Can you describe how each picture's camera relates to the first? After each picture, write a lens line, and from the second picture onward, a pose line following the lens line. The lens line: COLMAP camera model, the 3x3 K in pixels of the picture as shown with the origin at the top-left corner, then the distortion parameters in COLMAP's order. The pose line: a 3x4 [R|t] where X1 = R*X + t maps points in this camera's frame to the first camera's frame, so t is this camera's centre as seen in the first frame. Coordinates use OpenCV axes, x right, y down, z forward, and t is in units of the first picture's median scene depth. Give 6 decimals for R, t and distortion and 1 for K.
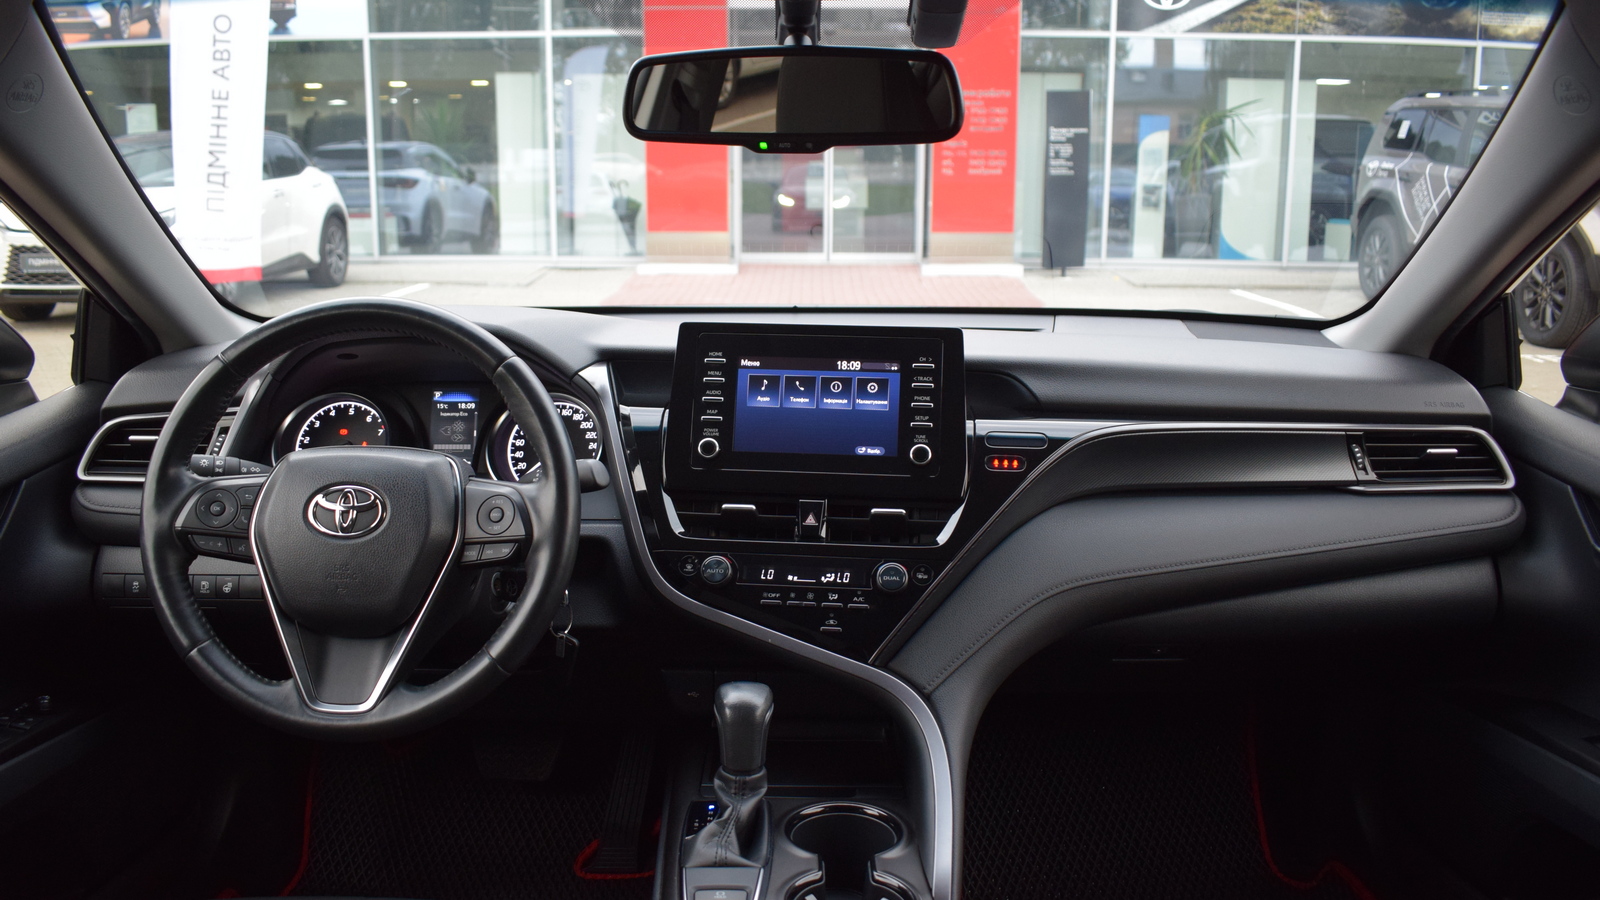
lens RADIAL K [[1282.8, 0, 781.7], [0, 1282.8, 439.4], [0, 0, 1]] dist [-0.101236, 0.019820]
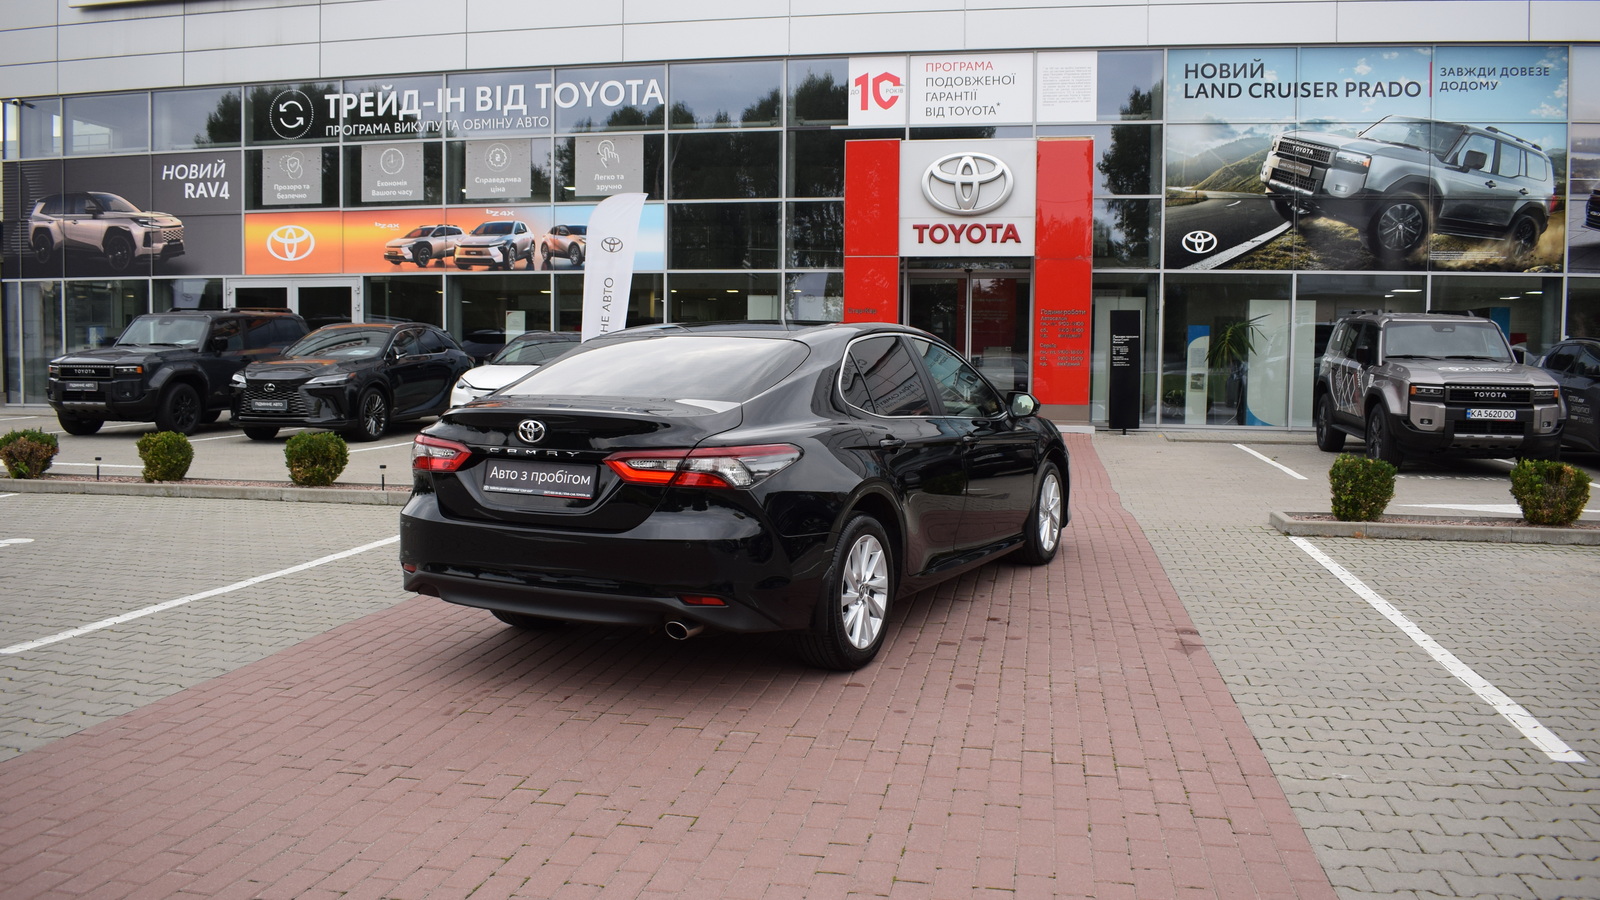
lens RADIAL K [[1265.3, 0, 800.0], [0, 1265.3, 450.0], [0, 0, 1]] dist [-0.096462, 0.018228]
pose [[0.986172, 0.019790, -0.164537, 1.053979], [-0.041487, 0.990711, -0.129500, 1.041784], [0.160446, 0.134535, 0.977833, -5.328837]]
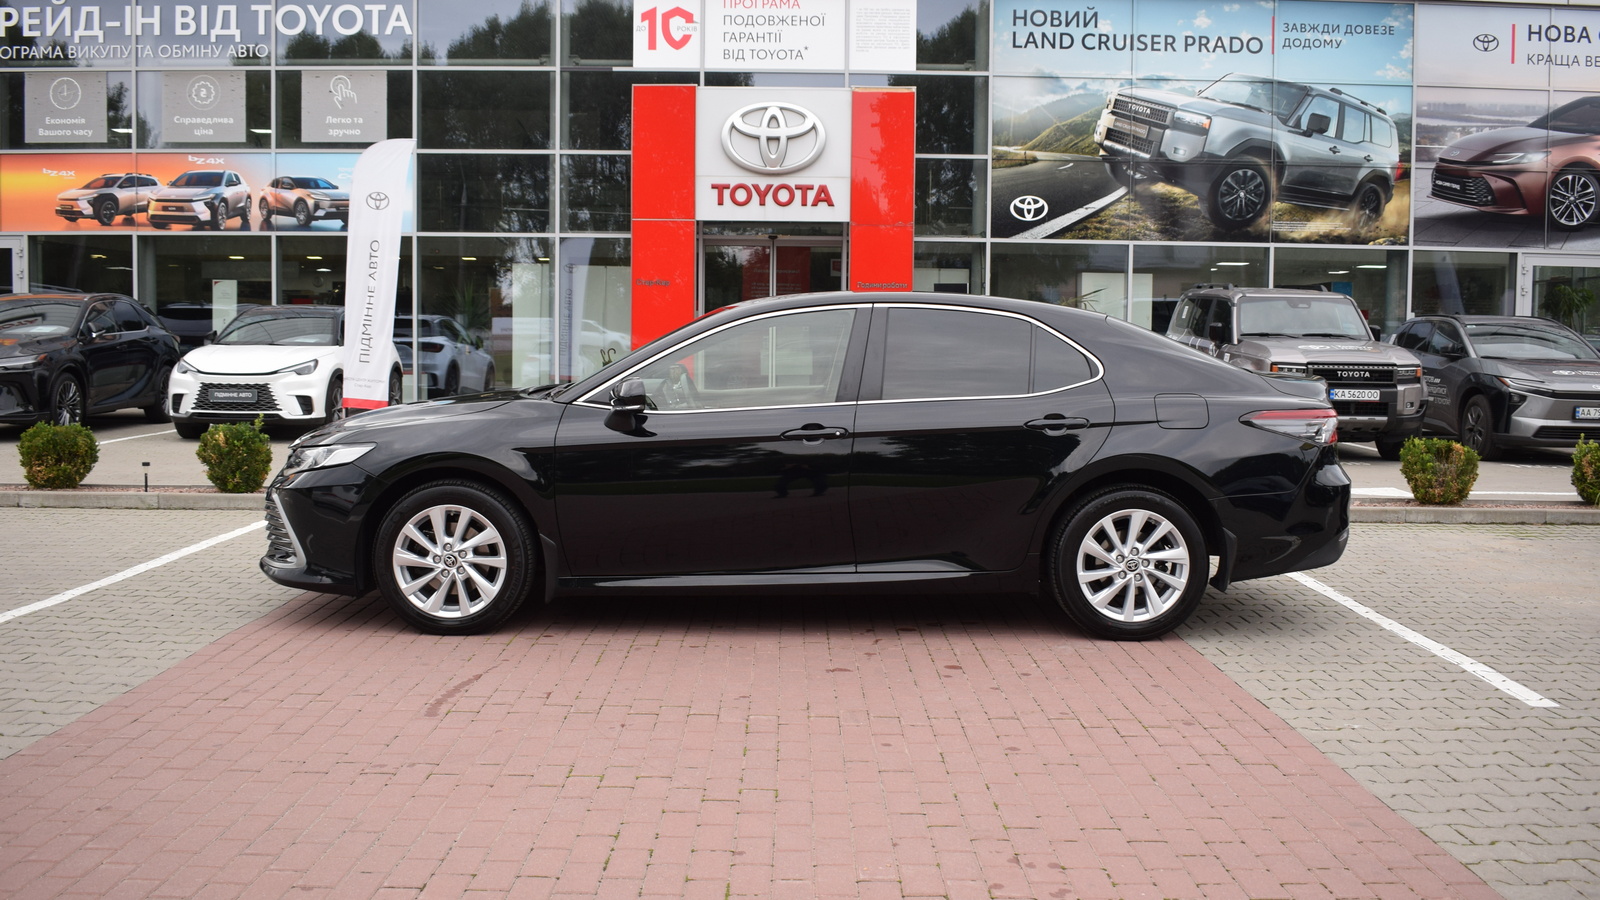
lens RADIAL K [[1506.3, 0, 800.0], [0, 1506.3, 450.0], [0, 0, 1]] dist [-0.081144, 0.013266]
pose [[0.999566, 0.007364, 0.028513, 0.268285], [-0.003480, 0.990984, -0.133935, 1.217441], [-0.029242, 0.133778, 0.990580, -5.937891]]
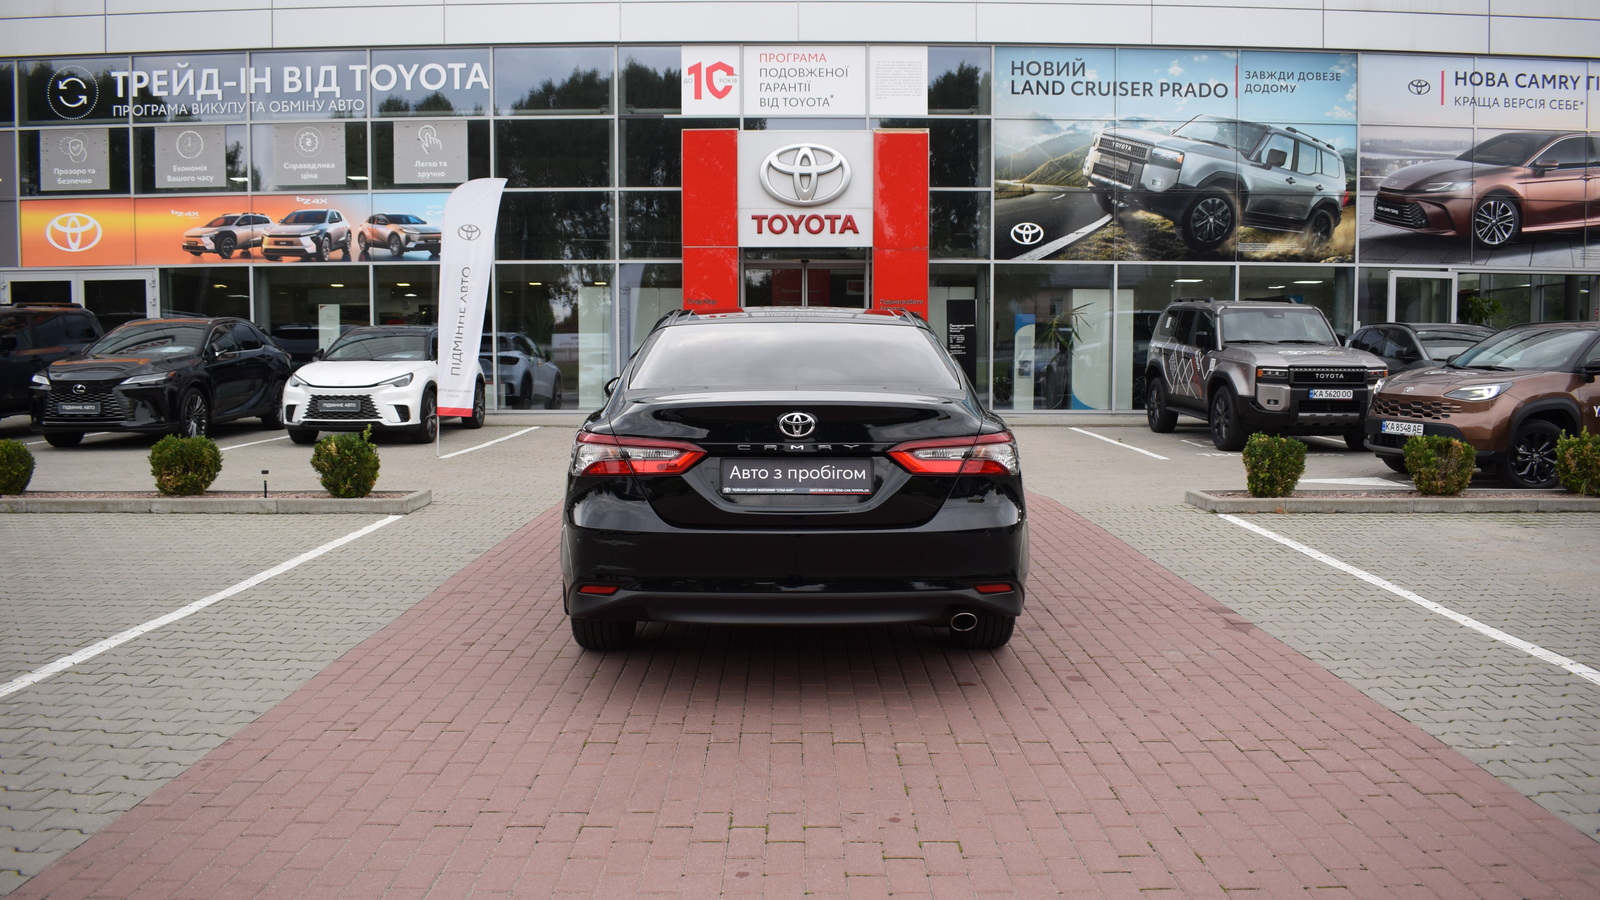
lens RADIAL K [[1248.4, 0, 800.0], [0, 1248.4, 450.0], [0, 0, 1]] dist [-0.096848, 0.018516]
pose [[0.999626, -0.004526, 0.026976, -0.103439], [0.007894, 0.991986, -0.126099, 1.019896], [-0.026189, 0.126264, 0.991651, -5.095463]]
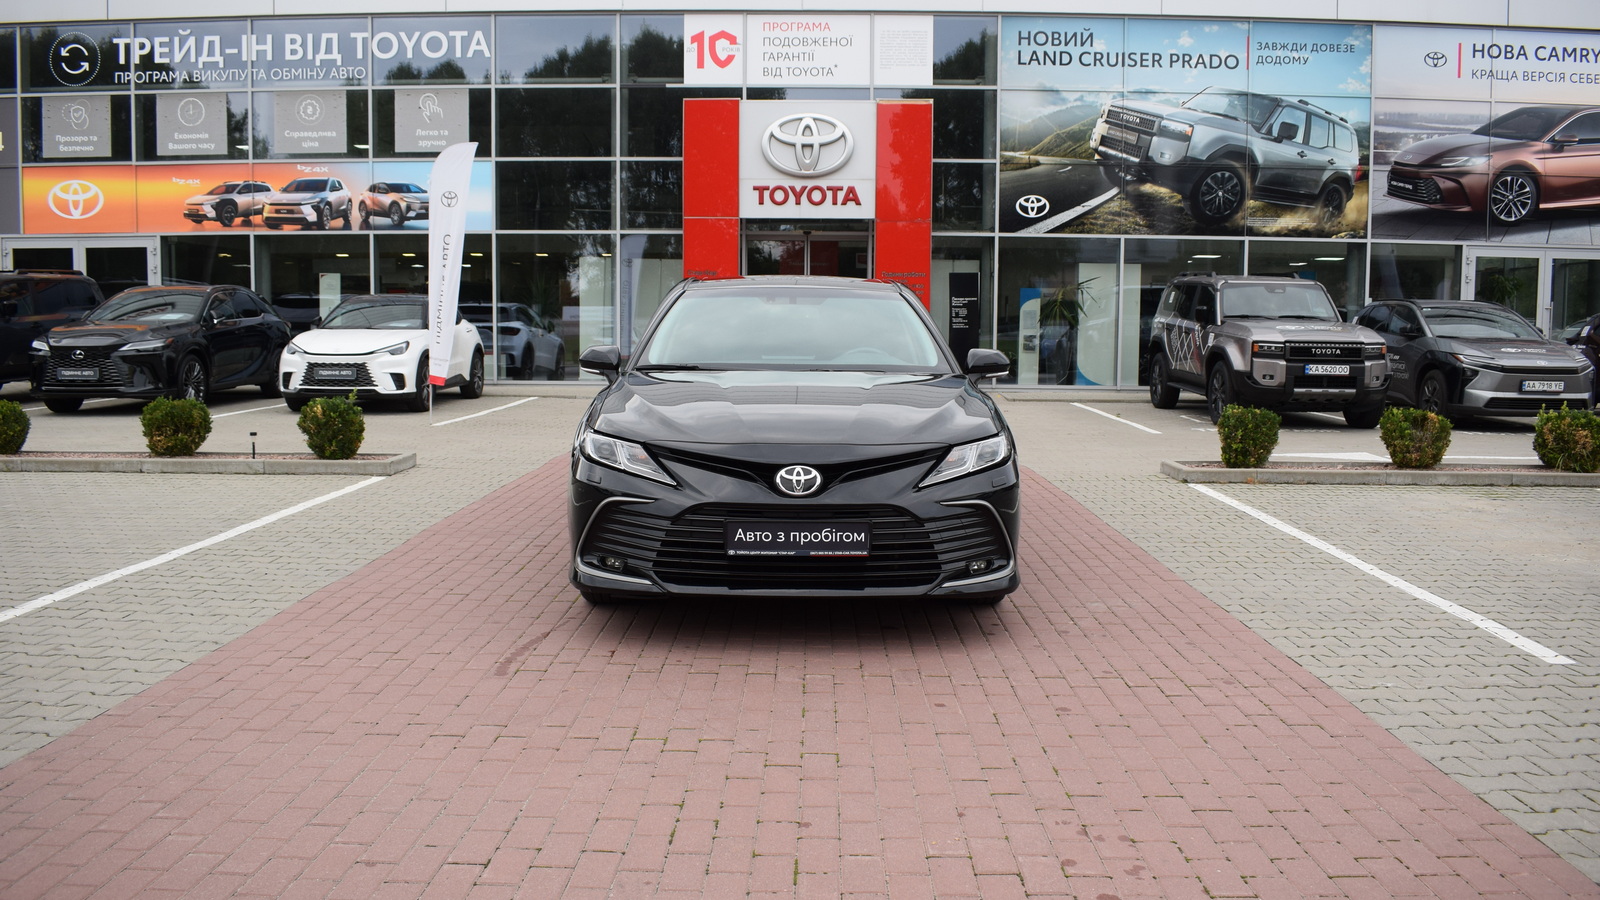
lens RADIAL K [[1282.9, 0, 800.0], [0, 1282.9, 450.0], [0, 0, 1]] dist [-0.095856, 0.016827]
pose [[0.999949, 0.004700, 0.008981, 0.198012], [-0.003679, 0.993871, -0.110486, 1.151131], [-0.009445, 0.110447, 0.993837, -5.431163]]
